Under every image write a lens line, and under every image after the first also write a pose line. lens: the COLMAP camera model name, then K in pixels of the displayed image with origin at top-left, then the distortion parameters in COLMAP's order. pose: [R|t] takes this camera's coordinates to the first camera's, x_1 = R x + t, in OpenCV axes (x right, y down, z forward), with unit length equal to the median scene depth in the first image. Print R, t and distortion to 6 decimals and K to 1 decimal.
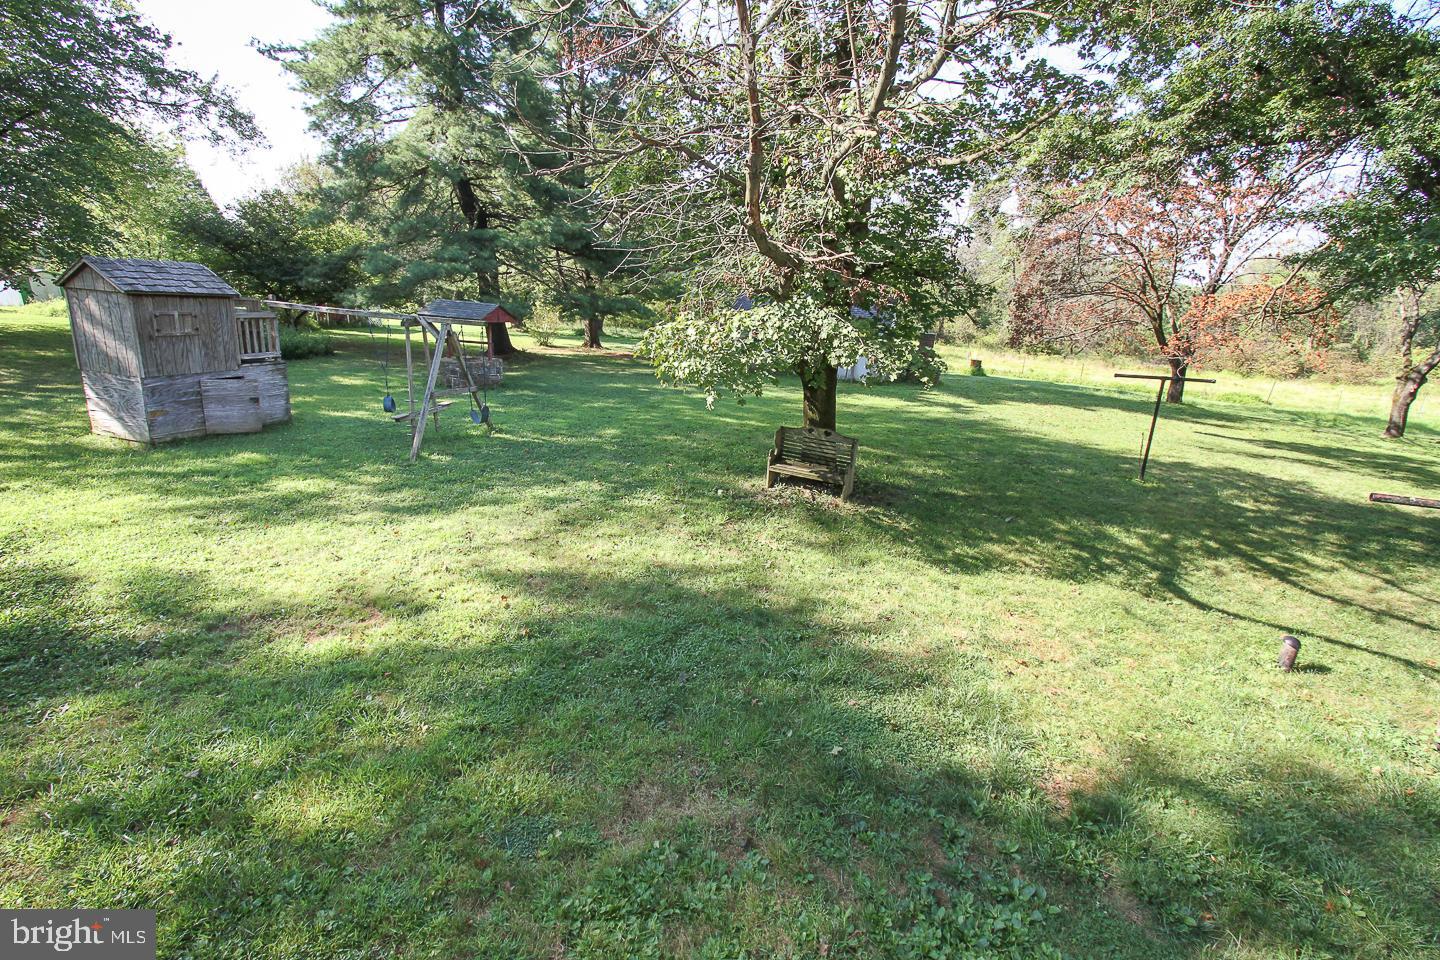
lens RADIAL K [[644.6, 0, 720.0], [0, 644.6, 480.0], [0, 0, 1]] dist [-0.002509, -0.000285]
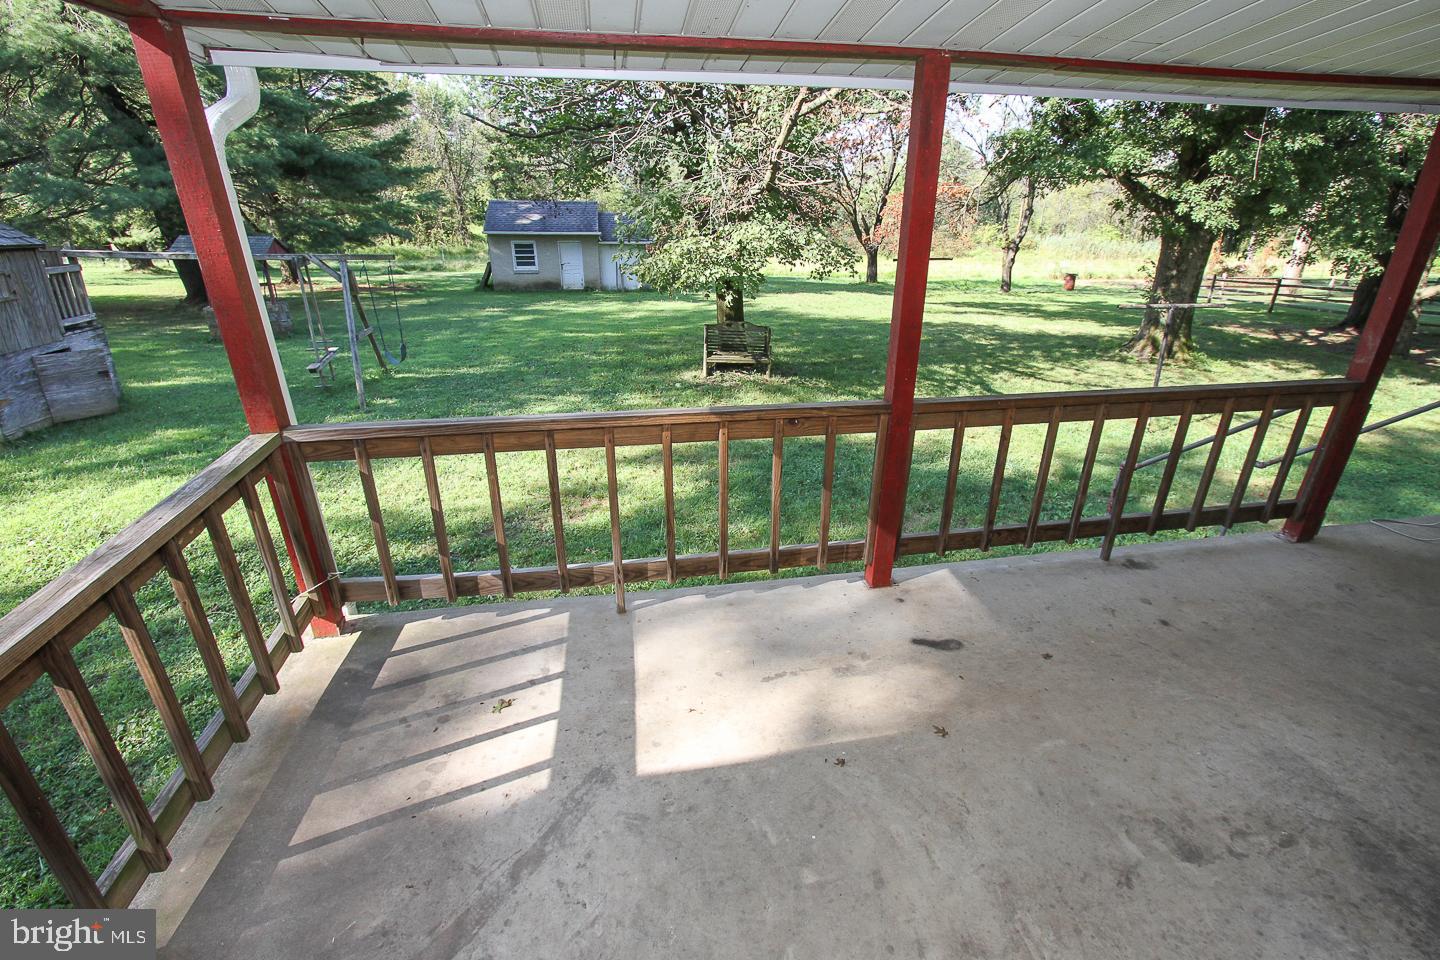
lens RADIAL K [[666.2, 0, 720.0], [0, 666.2, 480.0], [0, 0, 1]] dist [-0.015613, 0.000044]
pose [[0.882531, -0.218027, 0.416658, -0.424299], [0.168018, 0.973736, 0.153651, 0.012476], [-0.439215, -0.065596, 0.895984, -0.115395]]
